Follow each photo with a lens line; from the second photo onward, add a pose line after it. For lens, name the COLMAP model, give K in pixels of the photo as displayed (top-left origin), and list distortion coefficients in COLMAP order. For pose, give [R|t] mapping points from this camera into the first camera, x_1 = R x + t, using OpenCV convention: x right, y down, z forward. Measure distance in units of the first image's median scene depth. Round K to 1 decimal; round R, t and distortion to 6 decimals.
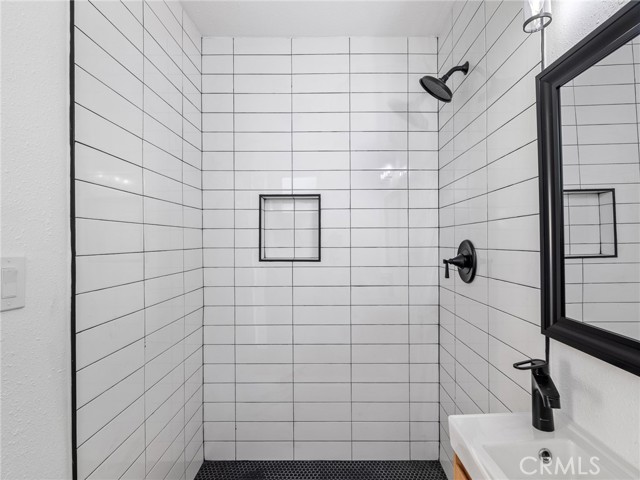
lens RADIAL K [[312.3, 0, 322.3], [0, 312.3, 230.0], [0, 0, 1]] dist [-0.000711, -0.000158]
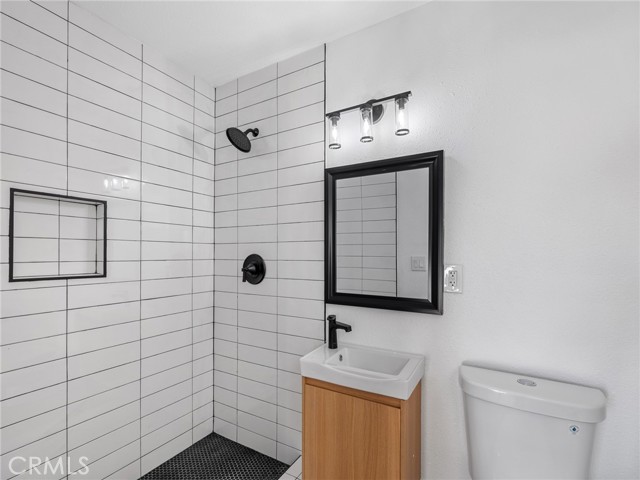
lens RADIAL K [[300.8, 0, 315.7], [0, 300.8, 242.0], [0, 0, 1]] dist [-0.002970, -0.000126]
pose [[0.505043, 0.040511, 0.862143, -0.449859], [-0.035839, 0.999021, -0.025948, 0.002085], [-0.862350, -0.017794, 0.506000, 0.055893]]
